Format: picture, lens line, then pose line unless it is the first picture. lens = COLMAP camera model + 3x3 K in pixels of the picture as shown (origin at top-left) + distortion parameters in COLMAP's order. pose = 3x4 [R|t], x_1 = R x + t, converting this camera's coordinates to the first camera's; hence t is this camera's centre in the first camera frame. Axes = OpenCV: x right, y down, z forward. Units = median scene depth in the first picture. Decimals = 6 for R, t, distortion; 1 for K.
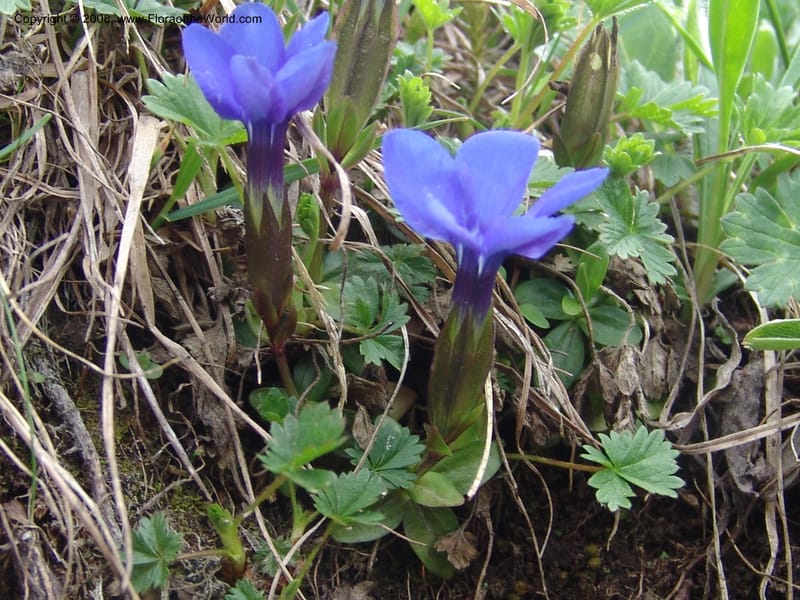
lens RADIAL K [[1949.7, 0, 400.0], [0, 1949.7, 300.0], [0, 0, 1]] dist [-0.141988, 0.067406]
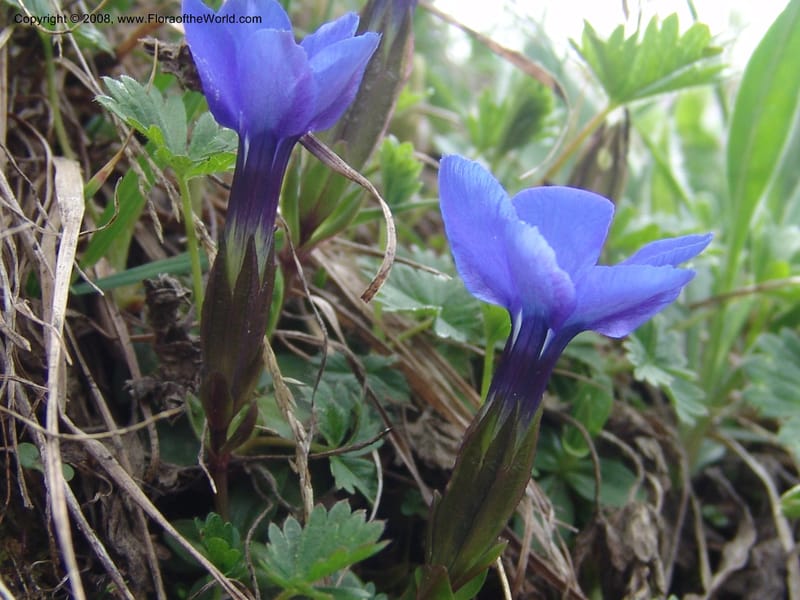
lens RADIAL K [[1949.7, 0, 400.0], [0, 1949.7, 300.0], [0, 0, 1]] dist [-0.141988, 0.067406]
pose [[0.973795, 0.095636, 0.206344, -0.154787], [-0.055075, 0.979447, -0.194037, 0.104837], [-0.220660, 0.177588, 0.959047, 0.248161]]
